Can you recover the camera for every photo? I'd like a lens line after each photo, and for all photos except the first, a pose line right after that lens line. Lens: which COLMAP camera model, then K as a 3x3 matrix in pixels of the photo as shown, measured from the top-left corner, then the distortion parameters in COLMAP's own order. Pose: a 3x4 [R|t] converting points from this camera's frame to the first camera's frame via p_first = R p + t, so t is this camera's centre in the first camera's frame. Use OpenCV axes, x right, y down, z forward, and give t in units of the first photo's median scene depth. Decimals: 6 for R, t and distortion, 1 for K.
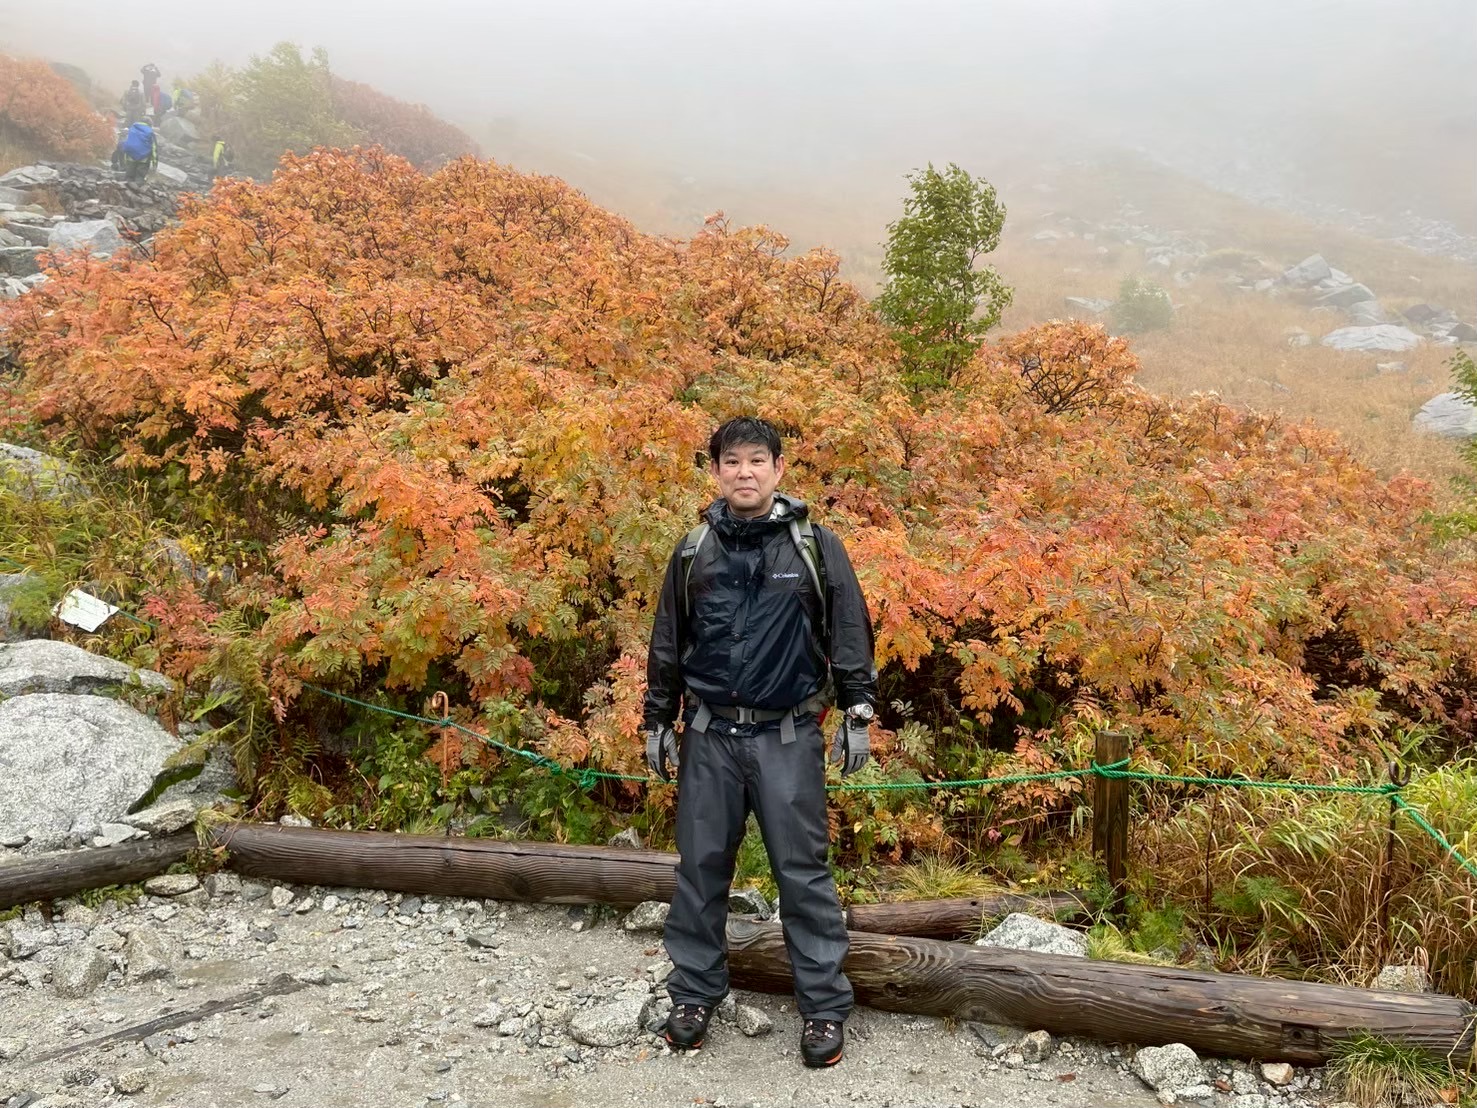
lens RADIAL K [[1204.0, 0, 741.2], [0, 1204.0, 603.9], [0, 0, 1]] dist [0.079244, -0.120435]
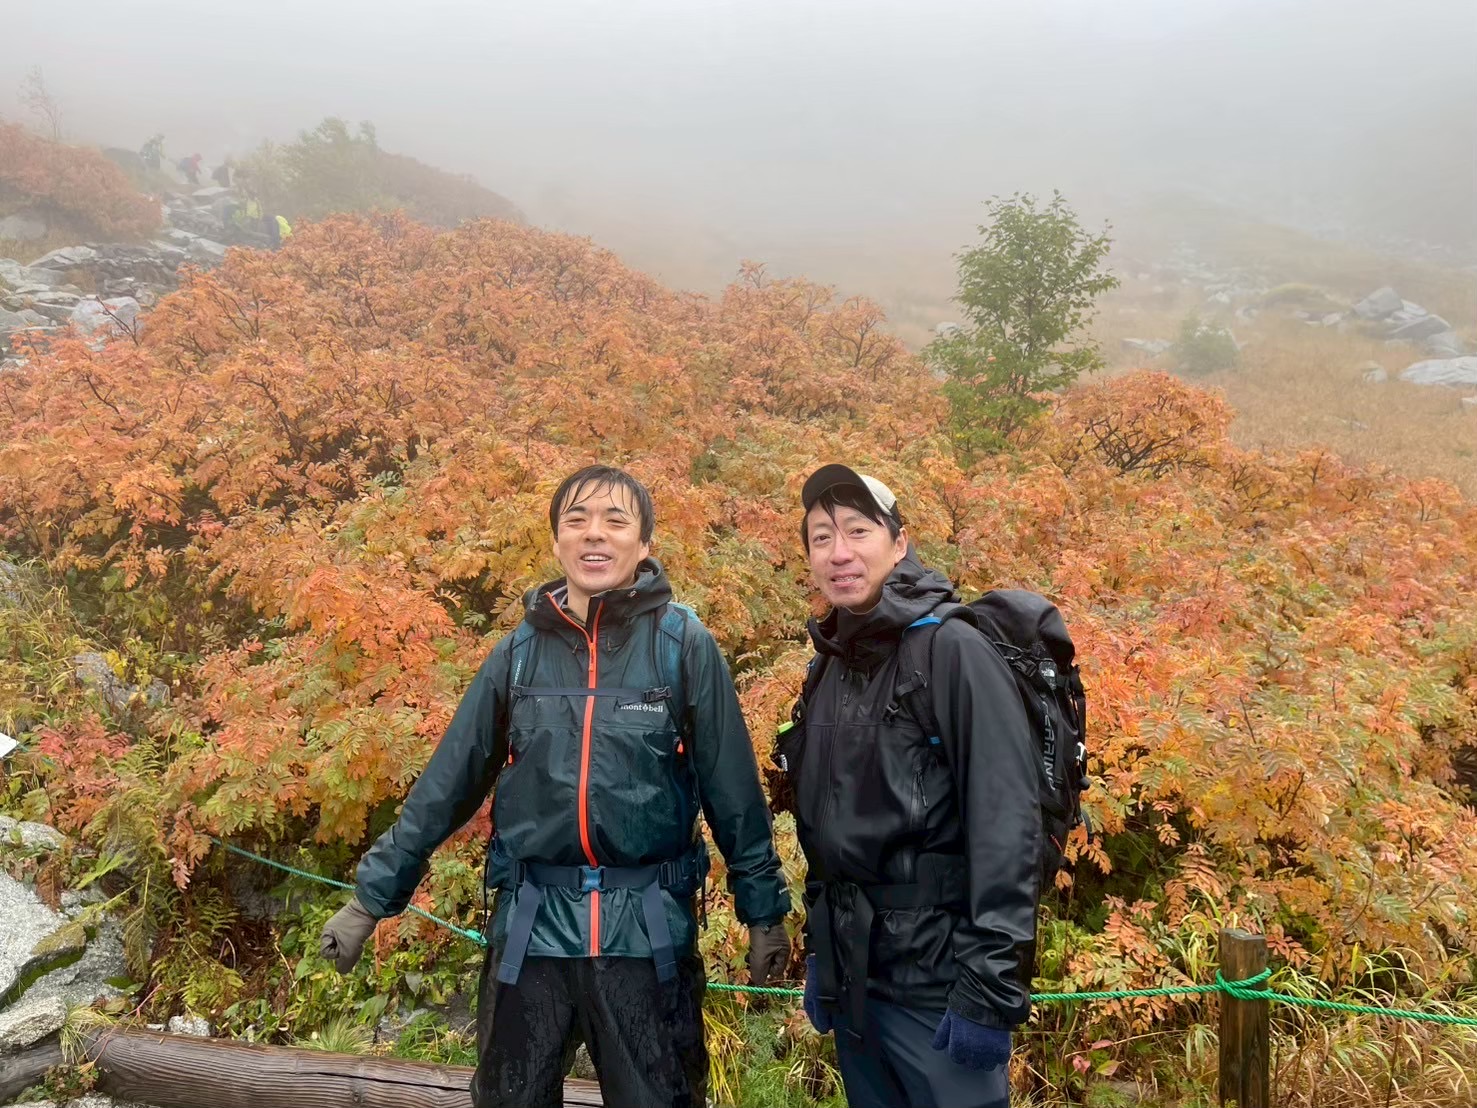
lens RADIAL K [[1084.6, 0, 729.1], [0, 1084.6, 568.9], [0, 0, 1]] dist [0.071486, -0.100543]
pose [[0.996828, -0.018677, -0.077361, 0.044786], [0.014888, 0.998675, -0.049267, -0.070688], [0.078179, 0.047959, 0.995785, 0.262390]]
